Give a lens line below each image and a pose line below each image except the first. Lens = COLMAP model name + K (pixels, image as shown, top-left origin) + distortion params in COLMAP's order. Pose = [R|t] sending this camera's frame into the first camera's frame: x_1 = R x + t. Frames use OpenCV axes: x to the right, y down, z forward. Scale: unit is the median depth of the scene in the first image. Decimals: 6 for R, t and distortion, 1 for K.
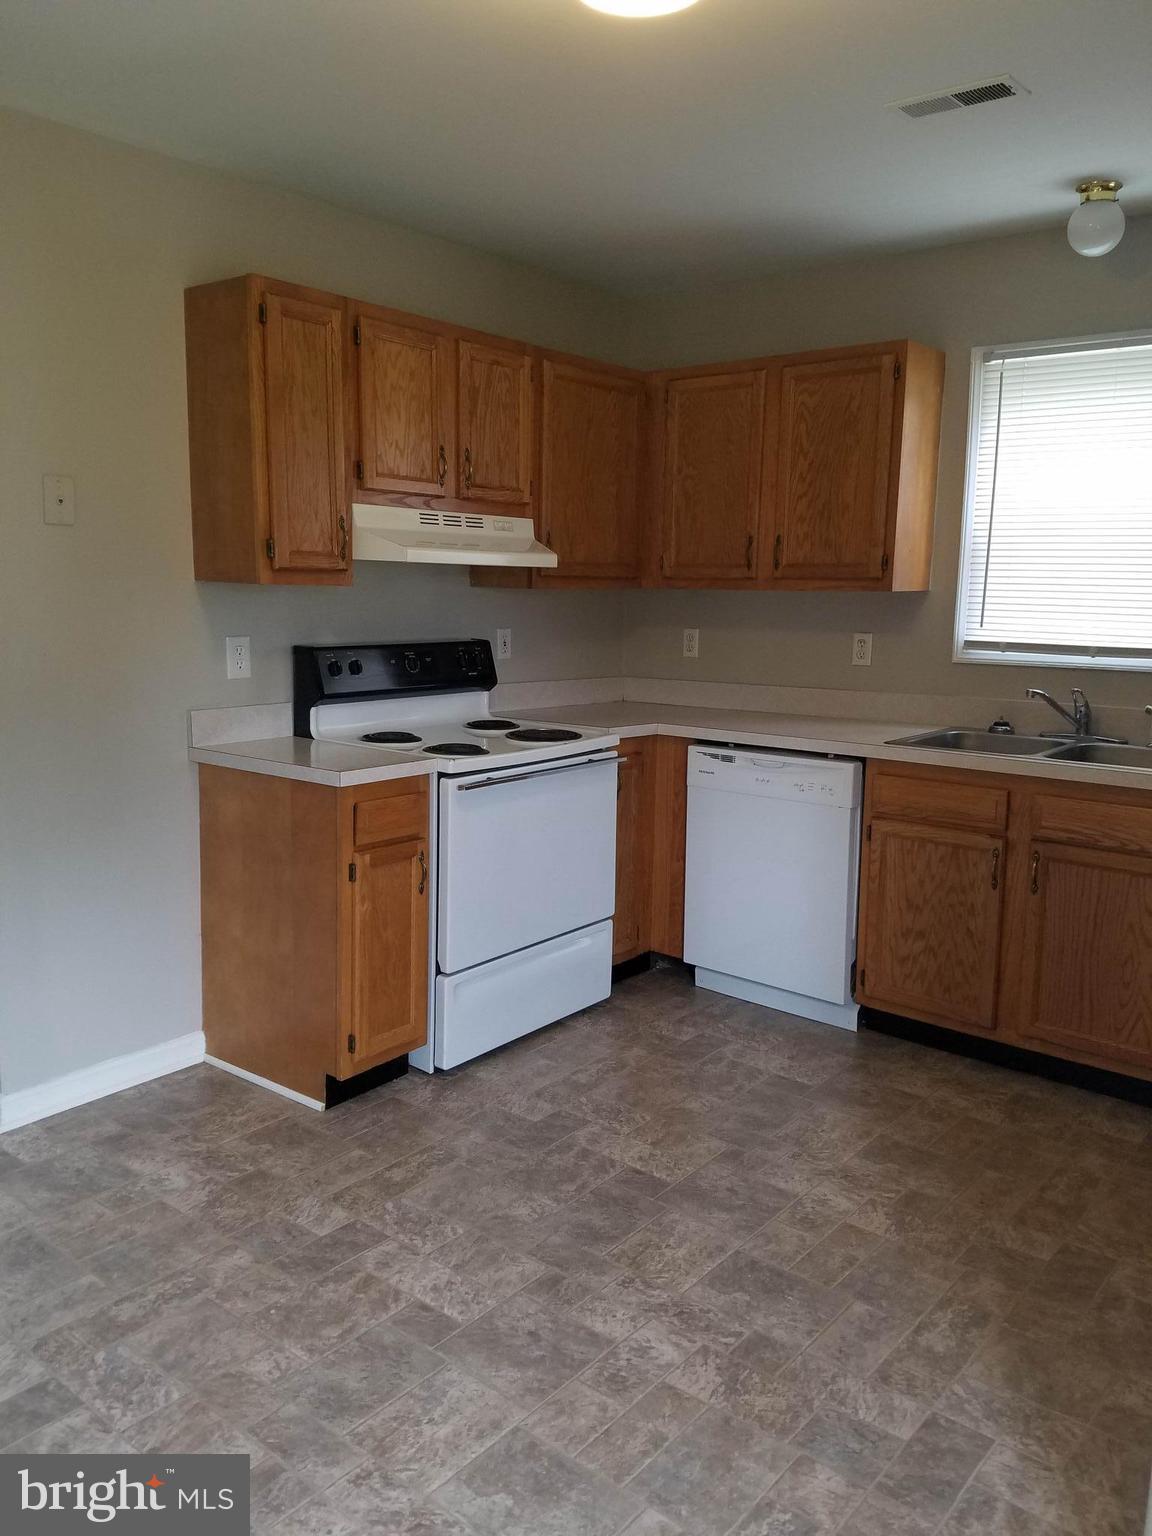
lens RADIAL K [[1216.3, 0, 536.7], [0, 1216.3, 752.2], [0, 0, 1]] dist [0.221815, -0.305430]
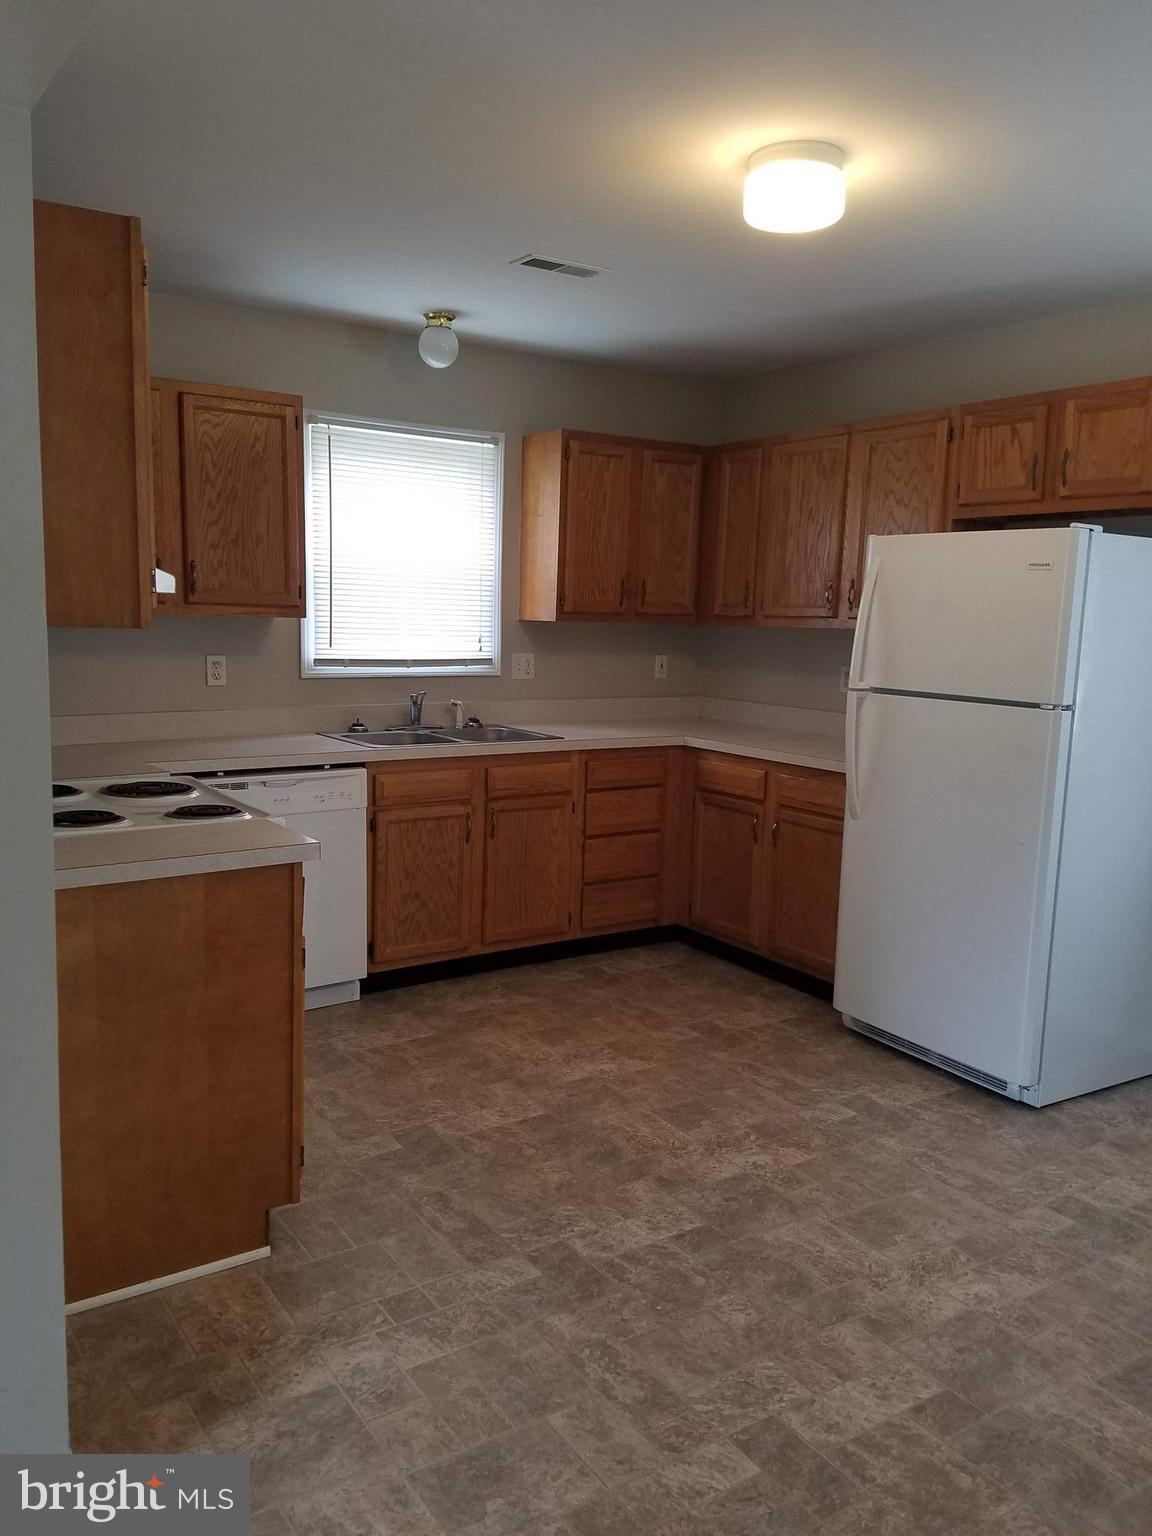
lens RADIAL K [[1223.5, 0, 580.3], [0, 1223.5, 774.7], [0, 0, 1]] dist [0.114343, -0.004053]
pose [[0.269478, -0.139649, 0.952827, -1.004917], [0.124464, 0.986182, 0.109336, -0.108329], [-0.954930, 0.089129, 0.283135, 0.617802]]
